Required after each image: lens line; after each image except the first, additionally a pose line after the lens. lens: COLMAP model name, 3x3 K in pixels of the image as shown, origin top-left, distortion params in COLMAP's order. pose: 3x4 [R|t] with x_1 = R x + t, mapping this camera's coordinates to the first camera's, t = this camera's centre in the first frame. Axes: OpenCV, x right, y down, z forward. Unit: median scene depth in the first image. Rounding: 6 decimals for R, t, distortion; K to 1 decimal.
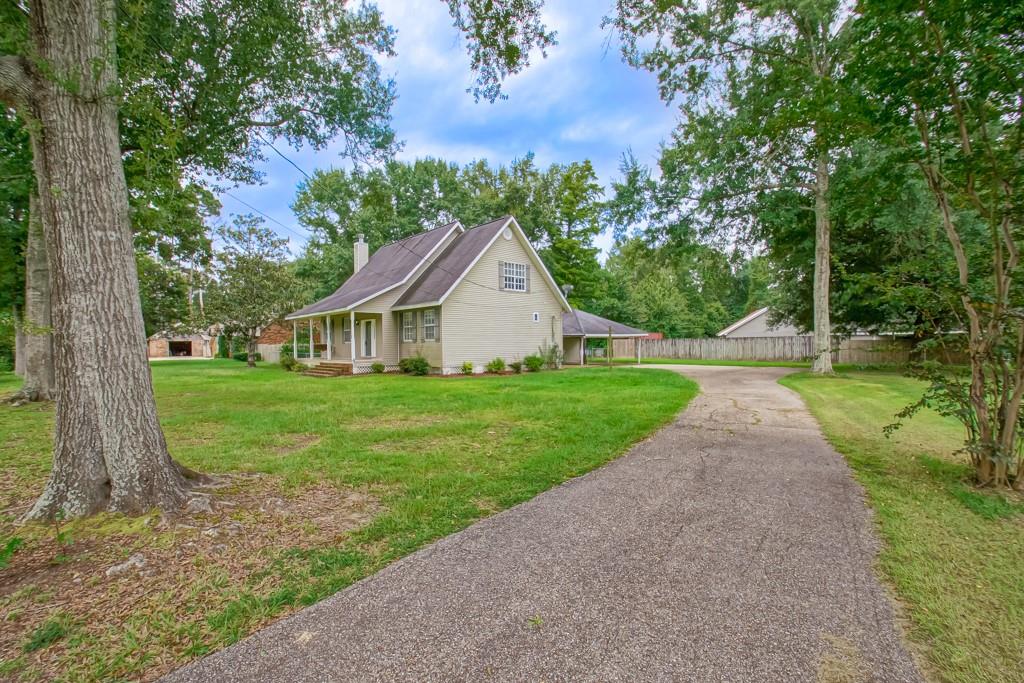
lens RADIAL K [[463.5, 0, 496.6], [0, 463.5, 340.2], [0, 0, 1]] dist [0.001573, -0.000098]
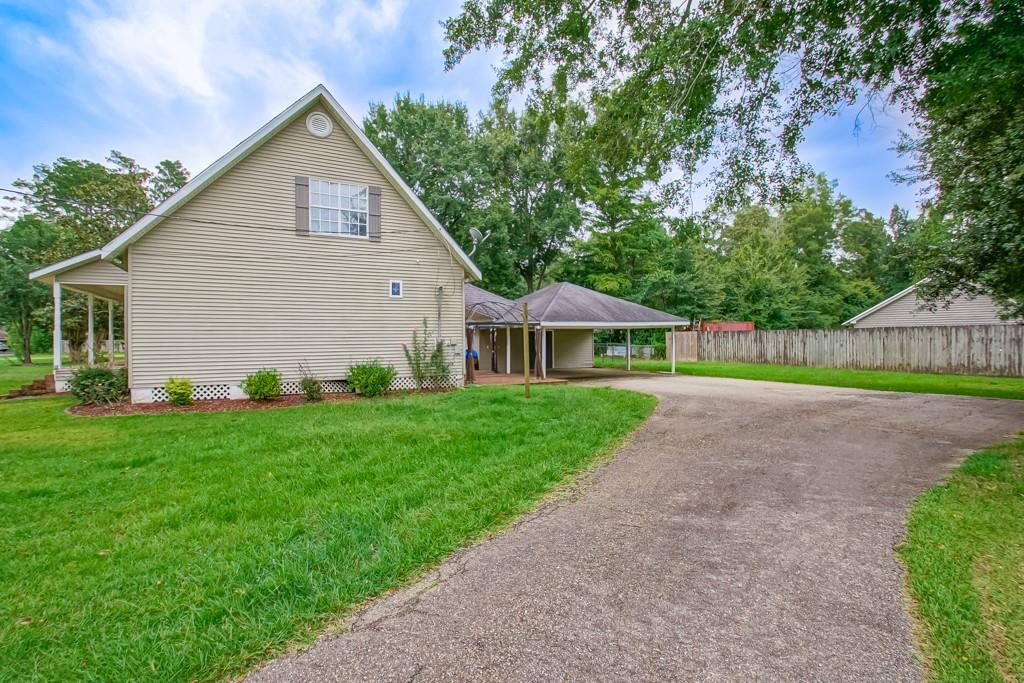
lens RADIAL K [[473.1, 0, 506.1], [0, 473.1, 335.0], [0, 0, 1]] dist [-0.008485, -0.001054]
pose [[0.973164, 0.000032, -0.230114, 0.236635], [0.001050, 0.999989, 0.004578, -0.000307], [0.230112, -0.004697, 0.973153, 0.372447]]
